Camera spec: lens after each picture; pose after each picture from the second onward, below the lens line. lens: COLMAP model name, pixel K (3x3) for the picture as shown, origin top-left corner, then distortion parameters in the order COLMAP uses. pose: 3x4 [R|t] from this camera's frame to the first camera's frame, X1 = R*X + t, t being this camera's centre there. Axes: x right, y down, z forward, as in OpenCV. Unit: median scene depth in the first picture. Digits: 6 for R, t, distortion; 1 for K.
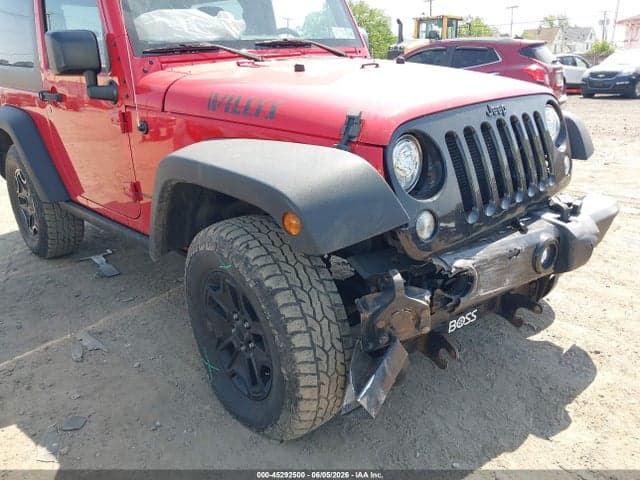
lens RADIAL K [[524.0, 0, 319.2], [0, 524.0, 243.7], [0, 0, 1]] dist [0.035181, -0.056575]
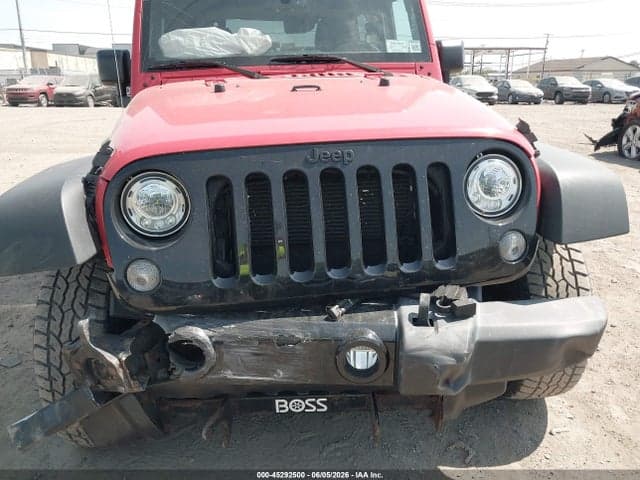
lens RADIAL K [[524.0, 0, 314.6], [0, 524.0, 234.2], [0, 0, 1]] dist [0.035181, -0.056575]
pose [[0.794616, 0.197965, -0.573930, 0.739916], [-0.204253, 0.977409, 0.054345, -0.168613], [0.571723, 0.074044, 0.817099, 0.344242]]
